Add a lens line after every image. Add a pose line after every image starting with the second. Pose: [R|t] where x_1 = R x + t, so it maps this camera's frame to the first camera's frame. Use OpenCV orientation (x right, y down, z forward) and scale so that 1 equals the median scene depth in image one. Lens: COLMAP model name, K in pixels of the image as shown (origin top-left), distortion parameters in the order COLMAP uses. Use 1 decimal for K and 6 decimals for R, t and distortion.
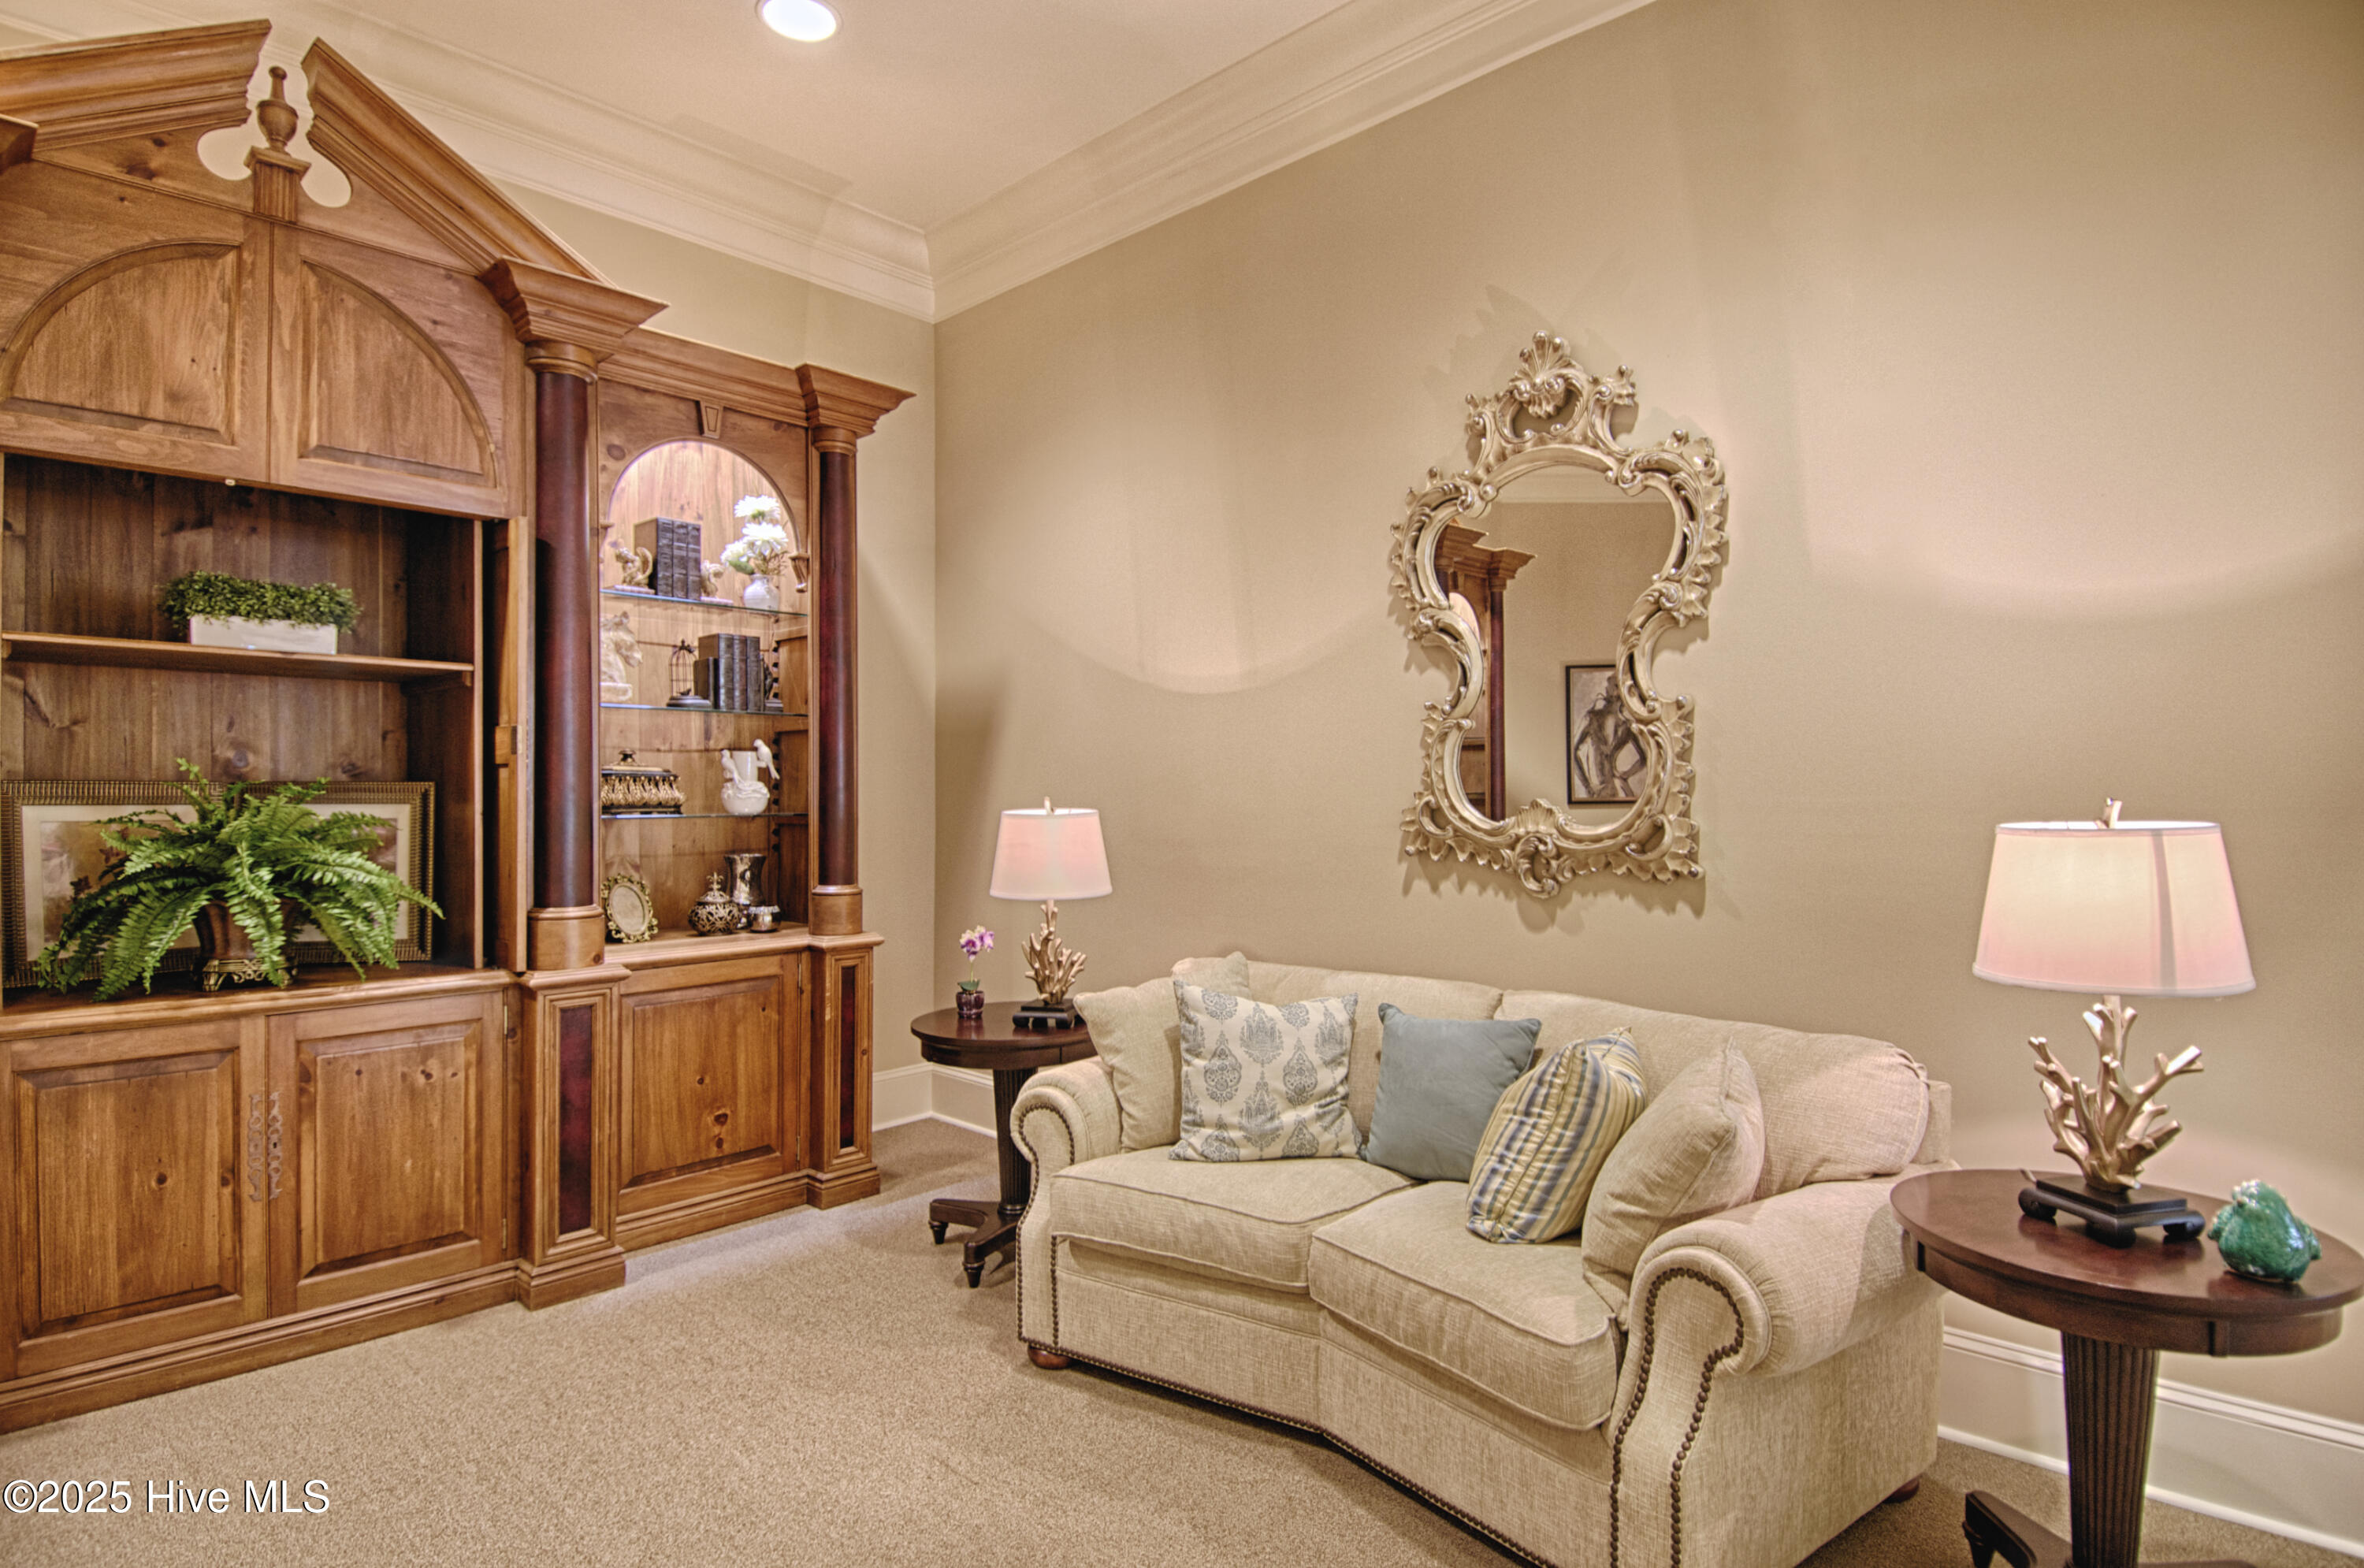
lens RADIAL K [[1208.7, 0, 1182.9], [0, 1208.7, 786.3], [0, 0, 1]] dist [-0.006224, -0.000658]
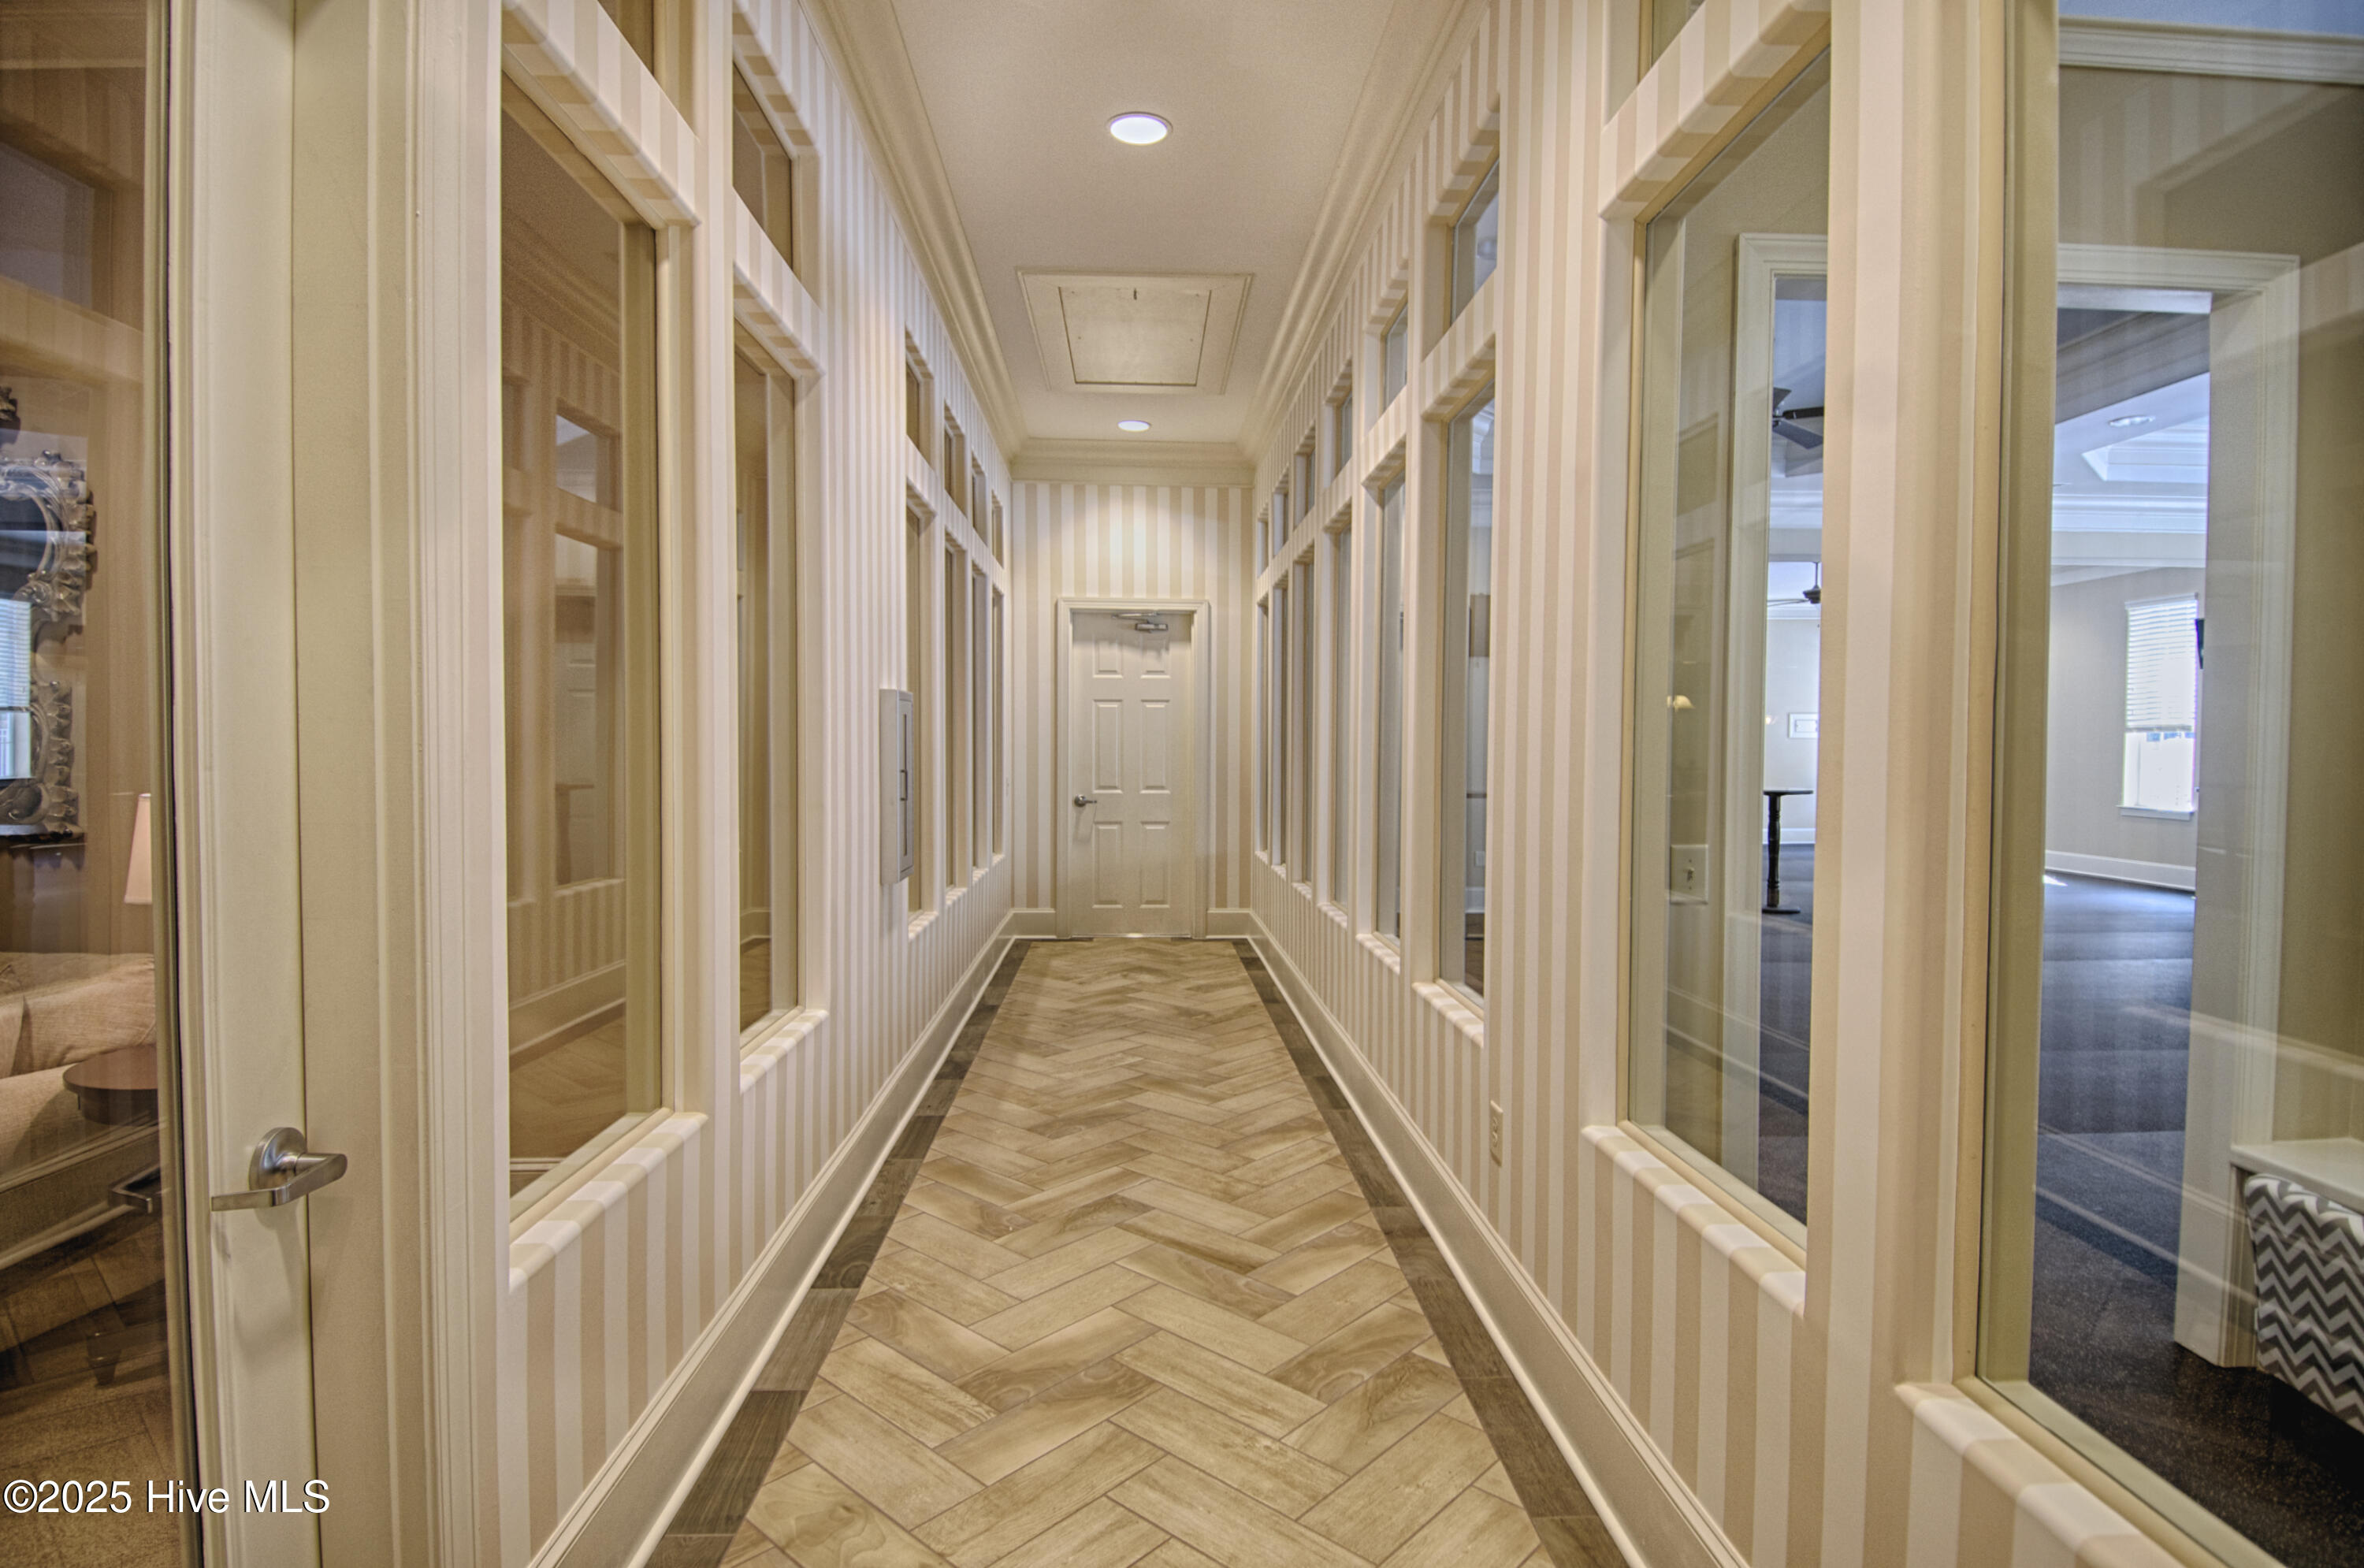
lens RADIAL K [[1208.7, 0, 1186.6], [0, 1208.7, 782.5], [0, 0, 1]] dist [-0.006224, -0.000658]
pose [[0.695035, -0.016908, 0.718777, 0.339632], [-0.006024, 0.999551, 0.029338, -0.017955], [-0.718950, -0.024721, 0.694622, -0.591549]]
